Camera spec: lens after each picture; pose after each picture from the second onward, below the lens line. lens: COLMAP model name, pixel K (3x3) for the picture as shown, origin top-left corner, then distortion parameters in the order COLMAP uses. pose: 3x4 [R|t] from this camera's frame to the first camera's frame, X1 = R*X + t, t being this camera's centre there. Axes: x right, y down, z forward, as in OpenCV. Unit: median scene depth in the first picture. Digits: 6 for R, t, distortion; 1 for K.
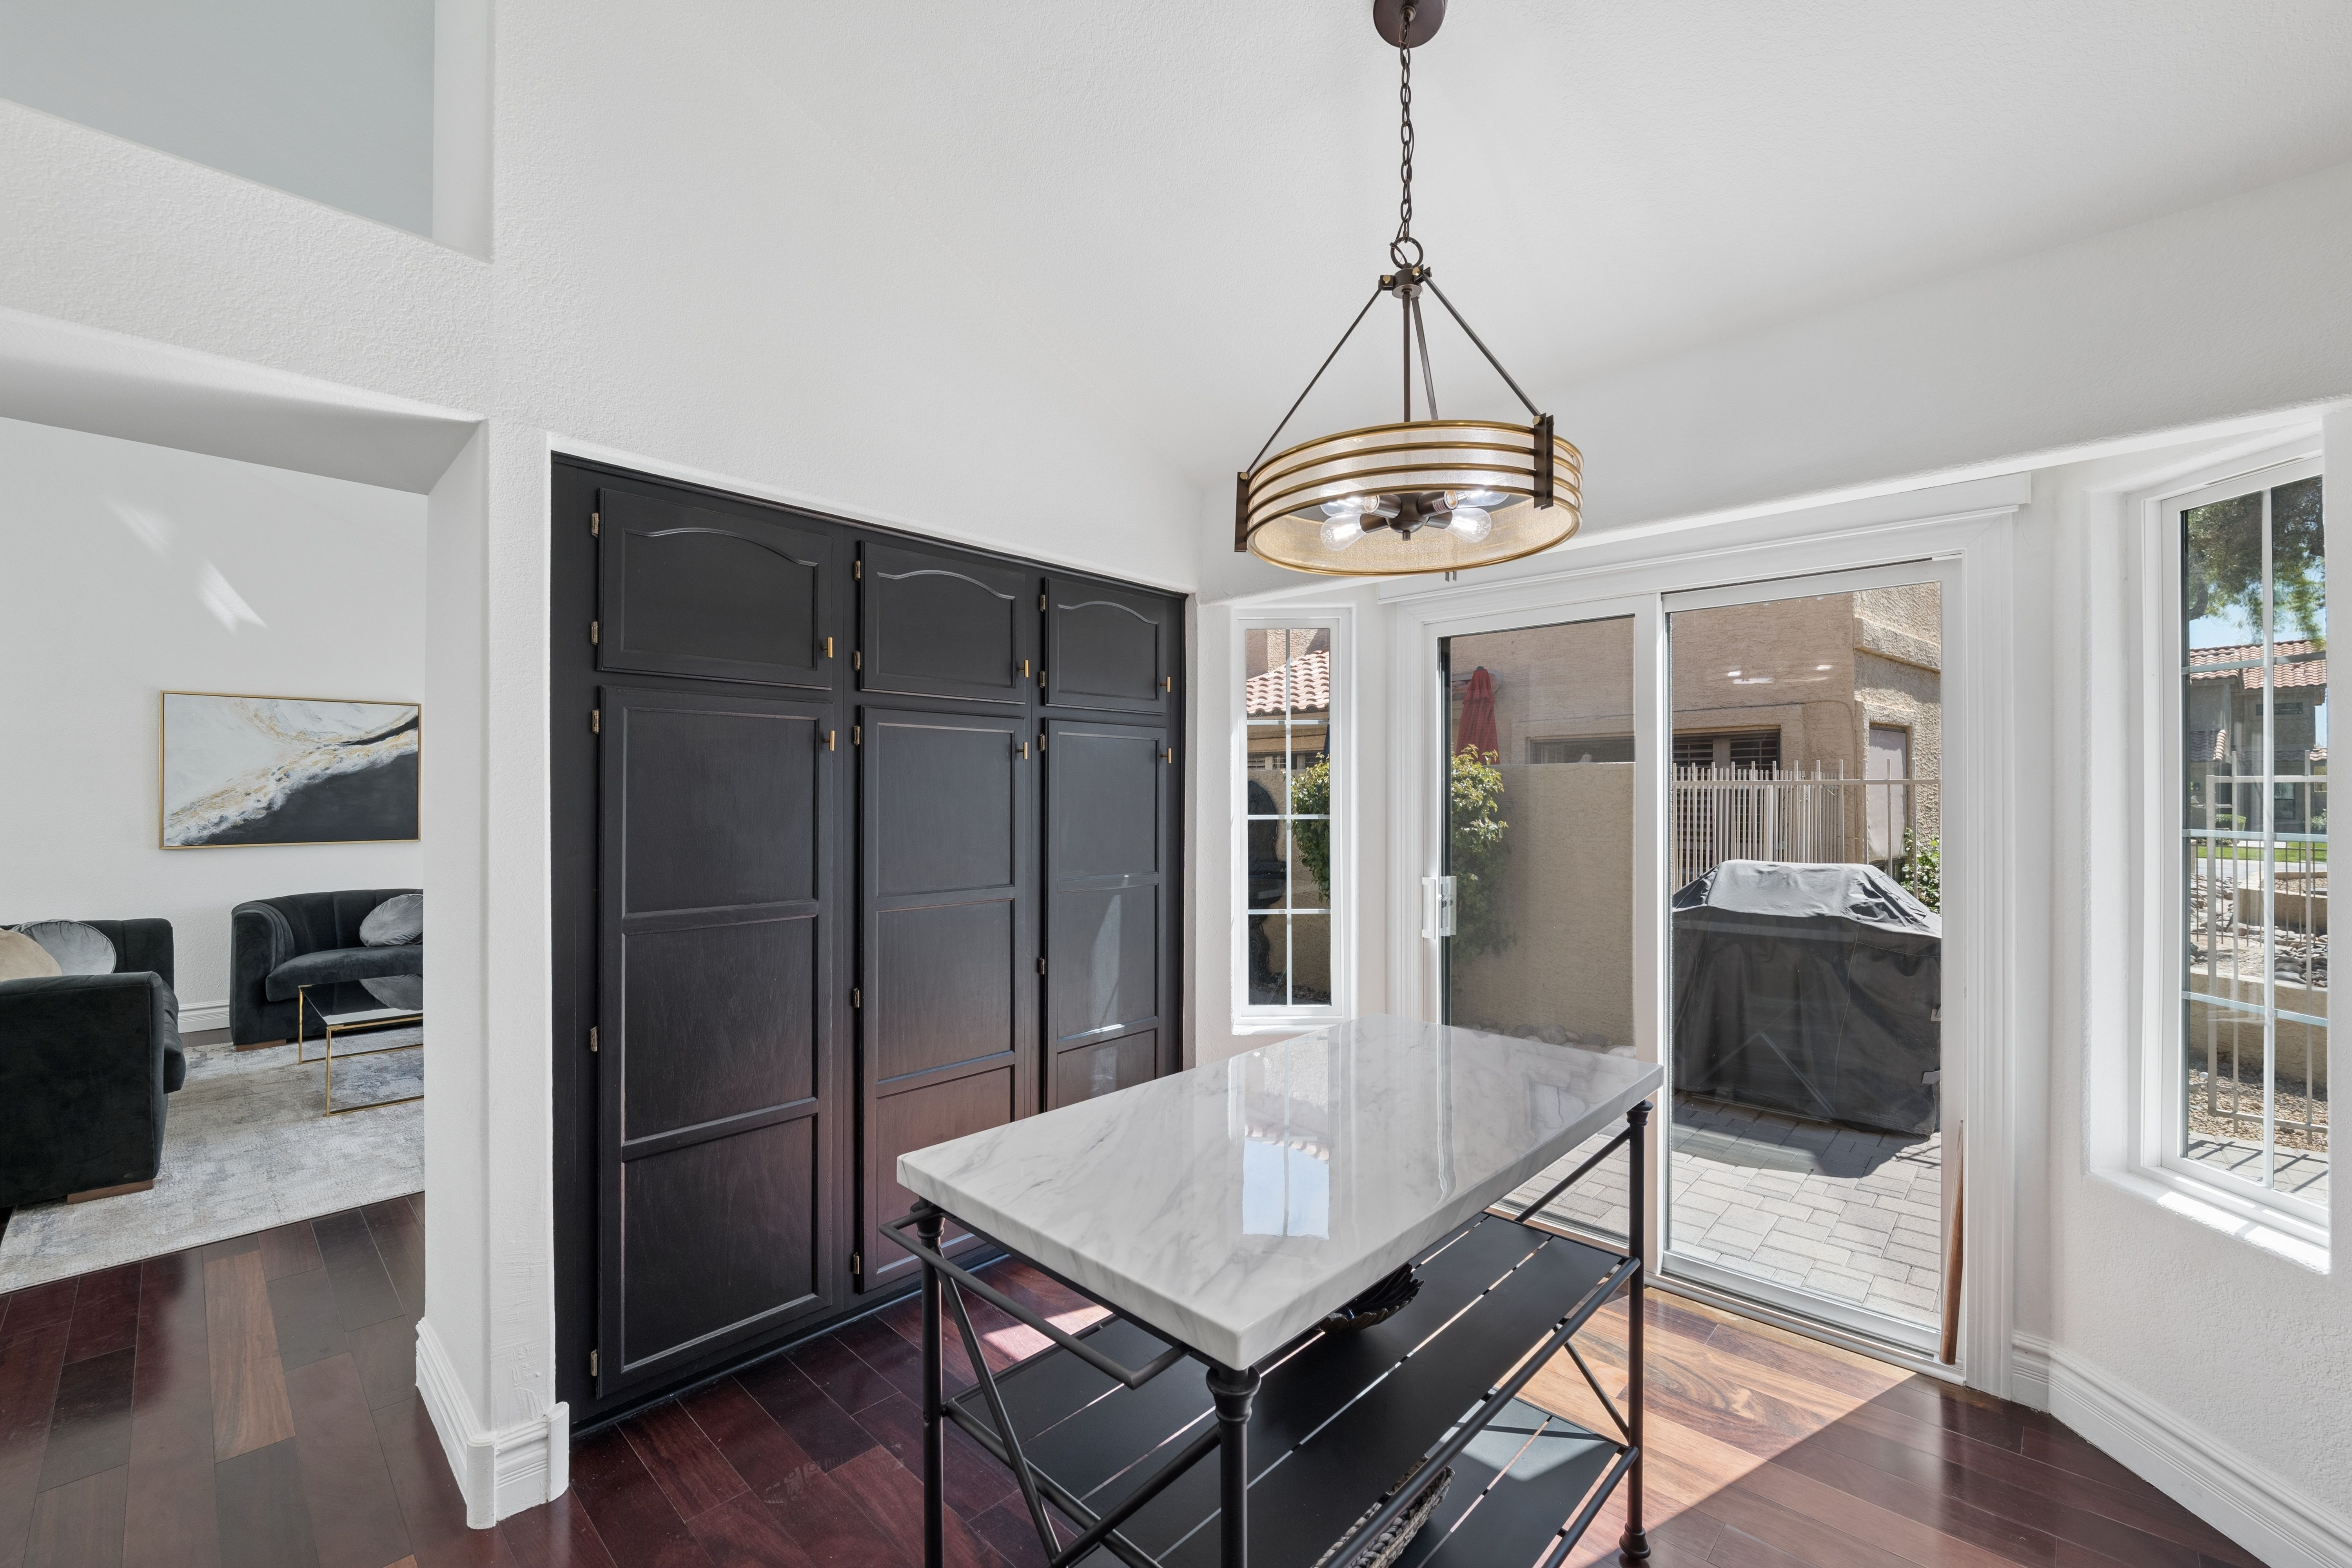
lens RADIAL K [[975.5, 0, 1180.2], [0, 975.5, 788.9], [0, 0, 1]] dist [-0.013858, 0.001374]
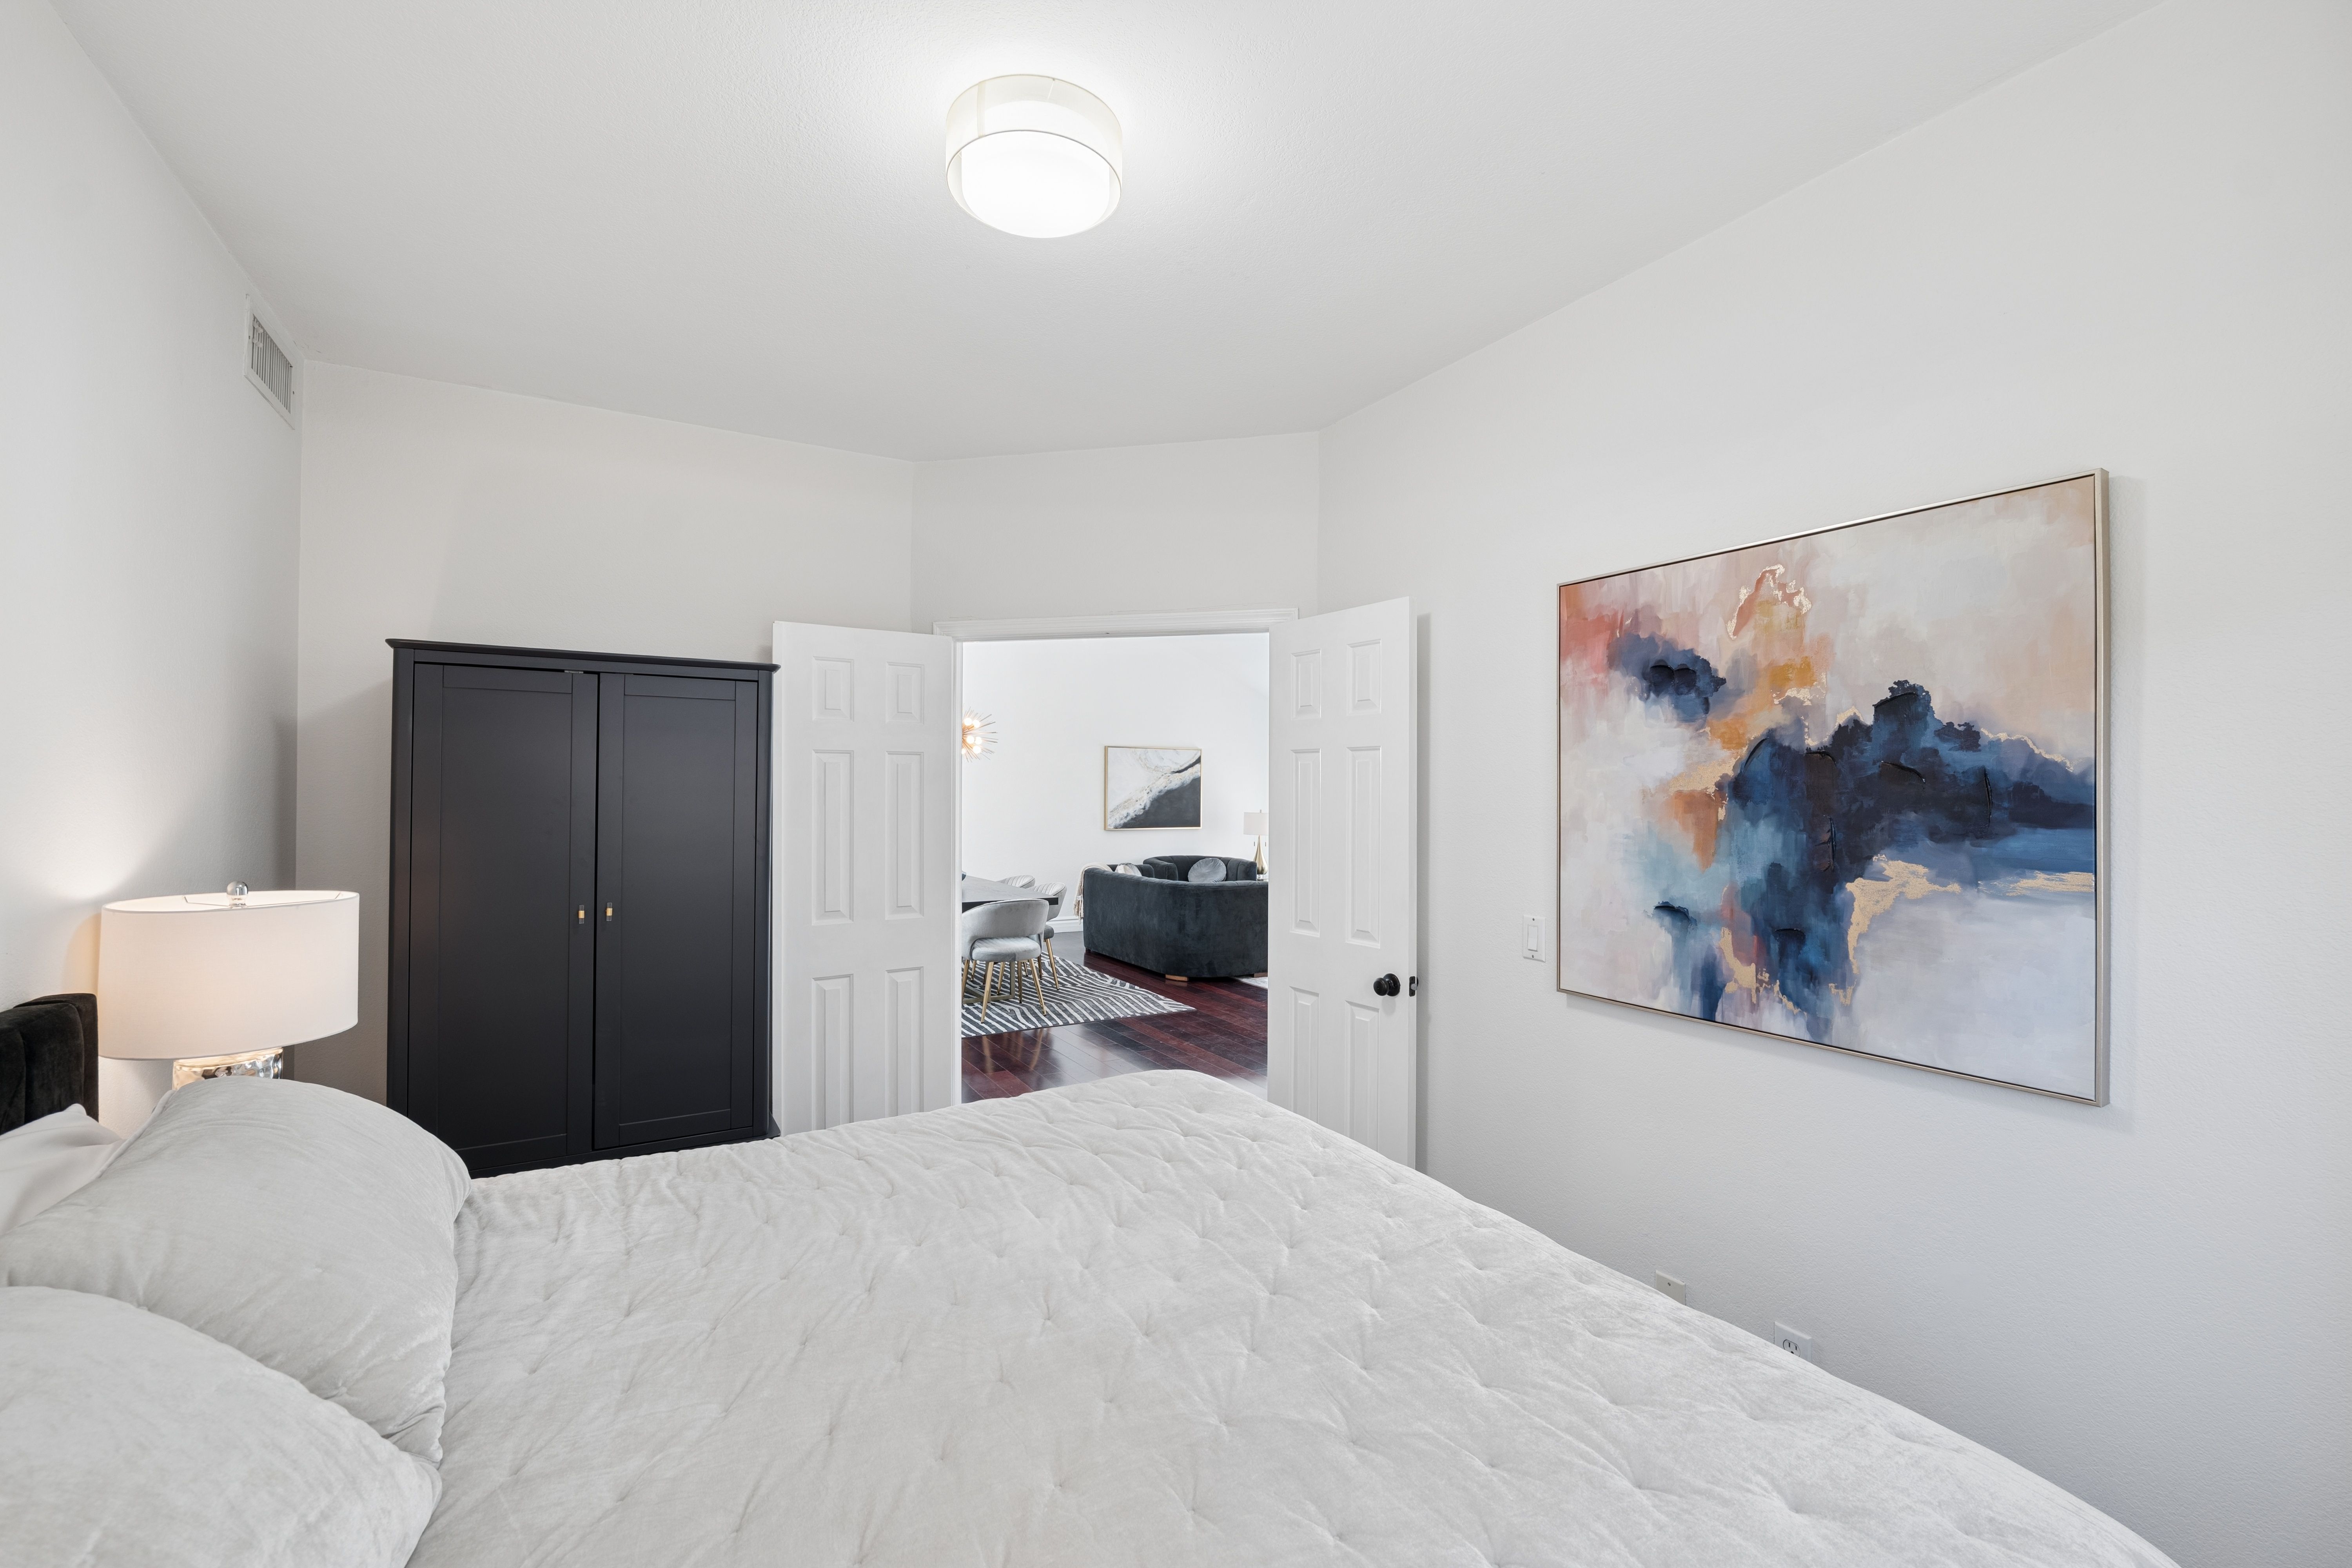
lens RADIAL K [[975.5, 0, 1183.8], [0, 975.5, 783.4], [0, 0, 1]] dist [-0.013858, 0.001374]
pose [[0.961204, -0.002897, -0.275824, -0.368322], [-0.000558, 0.999922, -0.012448, -0.004807], [0.275839, 0.012119, 0.961127, -0.739129]]
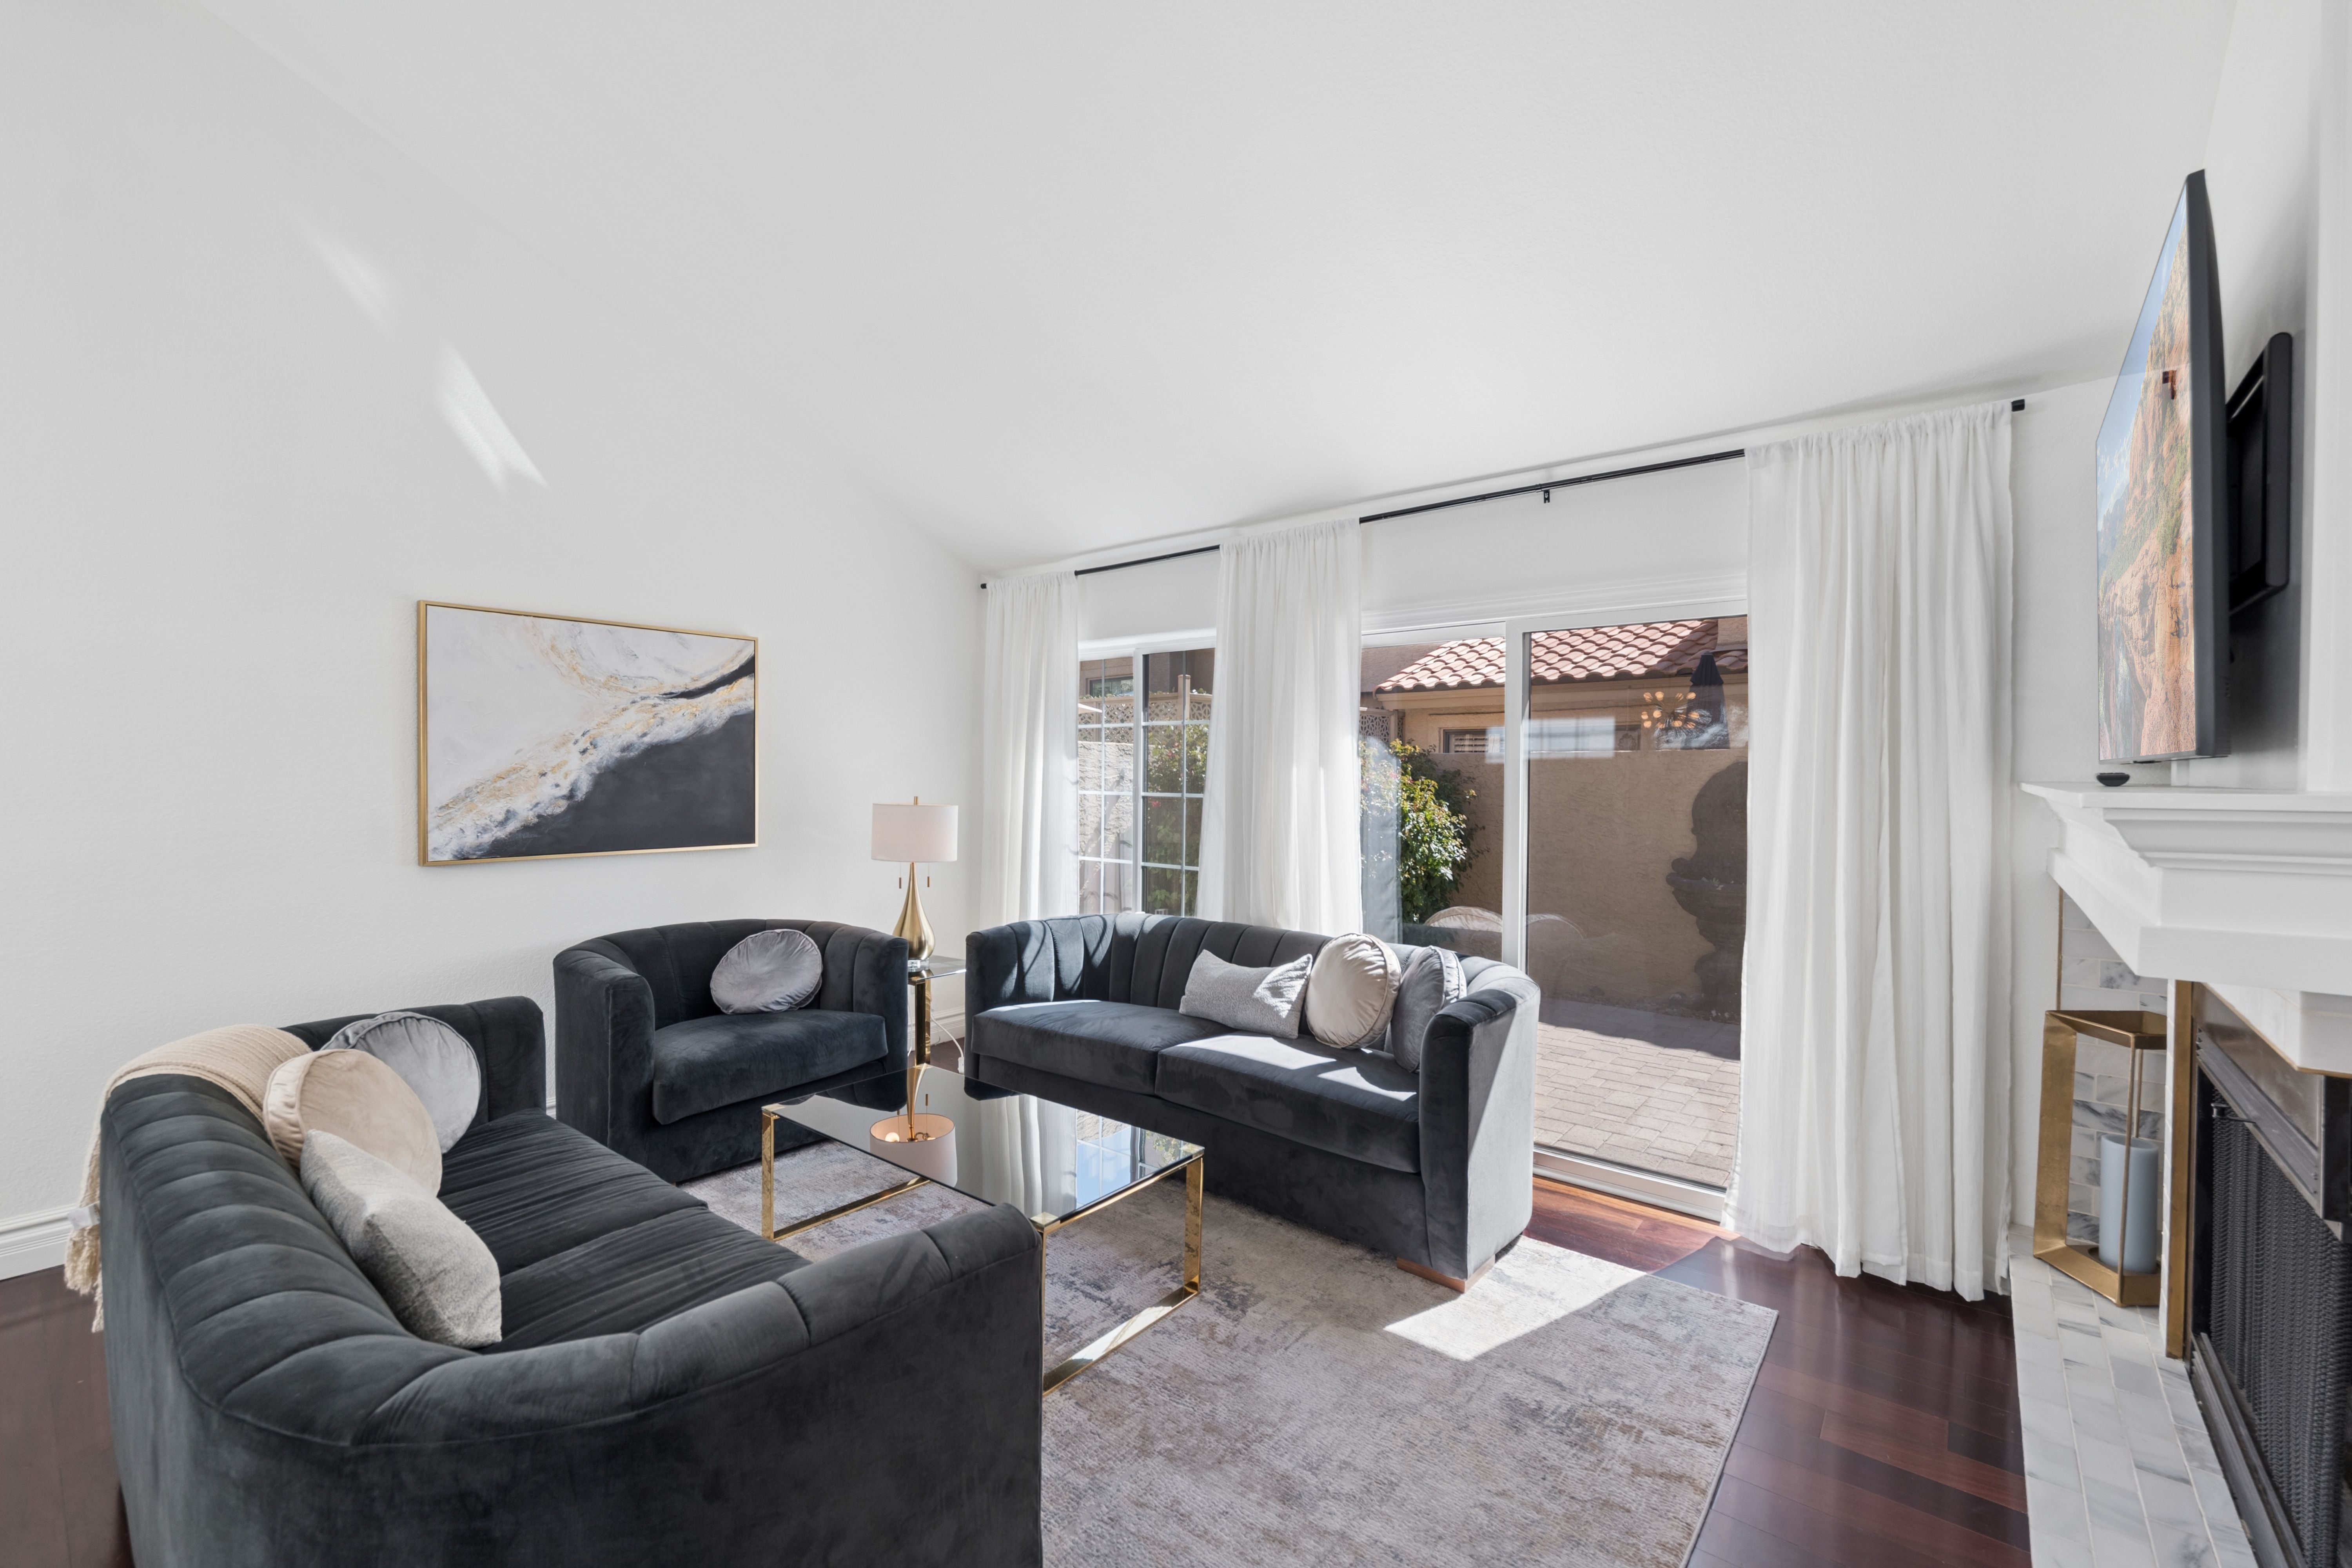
lens RADIAL K [[975.5, 0, 1162.6], [0, 975.5, 791.2], [0, 0, 1]] dist [-0.013858, 0.001374]
pose [[0.997721, 0.000907, 0.067473, -0.605568], [-0.002169, 0.999824, 0.018629, 0.003654], [-0.067445, -0.018733, 0.997547, 0.348420]]
